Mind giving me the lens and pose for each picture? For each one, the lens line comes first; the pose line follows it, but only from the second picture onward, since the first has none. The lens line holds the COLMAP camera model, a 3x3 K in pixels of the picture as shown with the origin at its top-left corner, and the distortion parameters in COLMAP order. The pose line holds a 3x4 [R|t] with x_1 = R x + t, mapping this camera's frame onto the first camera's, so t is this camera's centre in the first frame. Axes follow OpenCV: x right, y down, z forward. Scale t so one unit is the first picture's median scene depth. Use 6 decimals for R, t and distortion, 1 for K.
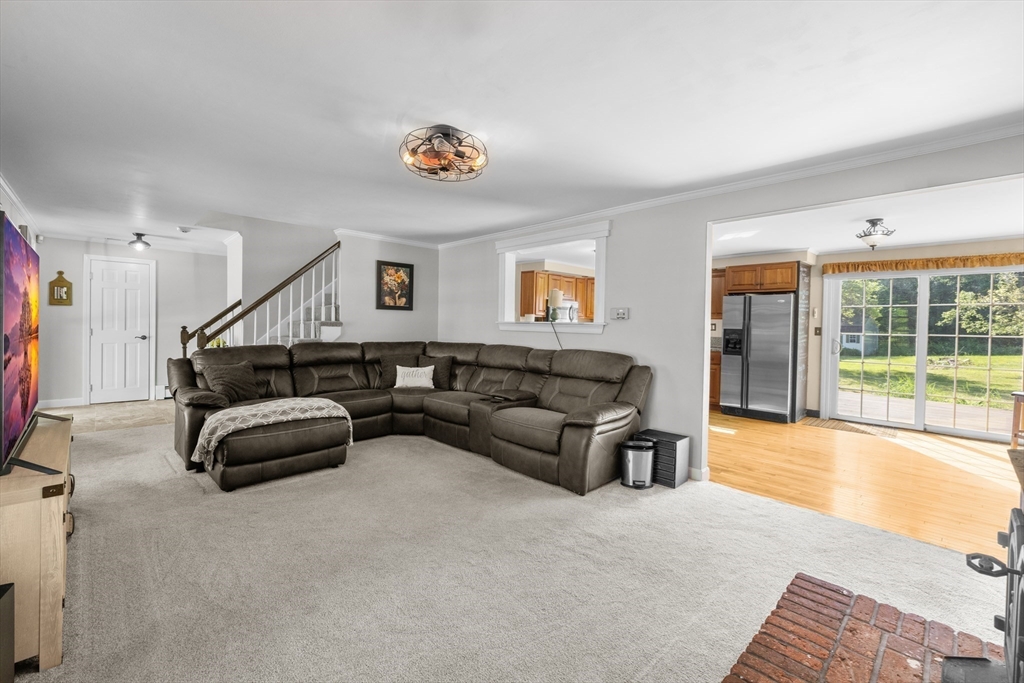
lens RADIAL K [[429.7, 0, 512.8], [0, 429.7, 330.9], [0, 0, 1]] dist [-0.007575, 0.000454]
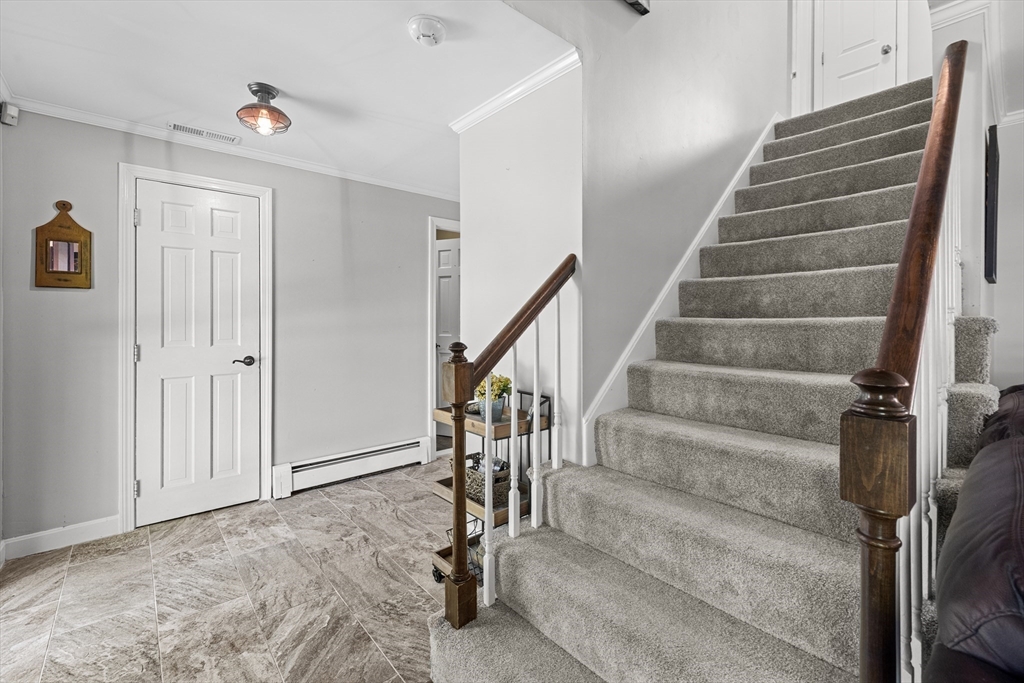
lens RADIAL K [[429.7, 0, 502.0], [0, 429.7, 316.7], [0, 0, 1]] dist [-0.007575, 0.000454]
pose [[0.998175, -0.015810, -0.058273, -0.620207], [0.015088, 0.999804, -0.012800, -0.022467], [0.058464, 0.011897, 0.998219, 0.616202]]
